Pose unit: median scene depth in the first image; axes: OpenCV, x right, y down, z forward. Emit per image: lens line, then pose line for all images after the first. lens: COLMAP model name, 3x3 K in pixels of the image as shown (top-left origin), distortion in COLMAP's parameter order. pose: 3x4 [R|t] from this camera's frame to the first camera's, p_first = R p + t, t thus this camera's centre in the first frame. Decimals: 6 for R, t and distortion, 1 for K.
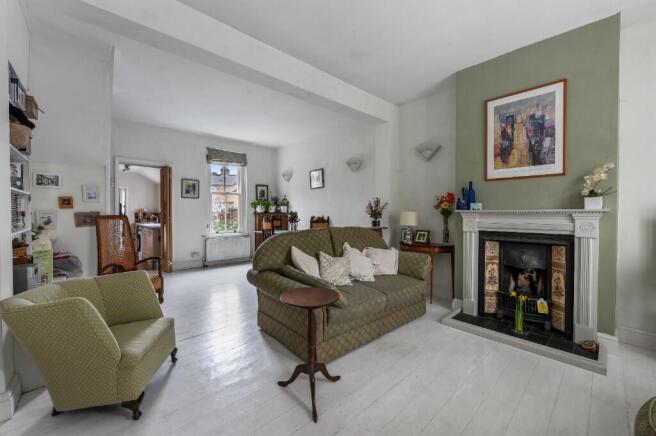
lens RADIAL K [[271.9, 0, 327.0], [0, 271.9, 213.6], [0, 0, 1]] dist [0.000261, 0.000101]
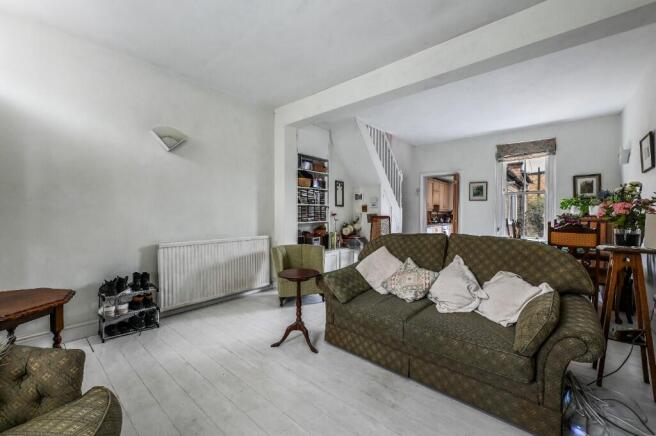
lens RADIAL K [[271.9, 0, 327.0], [0, 271.9, 213.6], [0, 0, 1]] dist [0.000261, 0.000101]
pose [[0.098245, -0.001887, -0.995160, 0.449179], [-0.008560, 0.999960, -0.002741, -0.000816], [0.995125, 0.008788, 0.098225, 0.334943]]
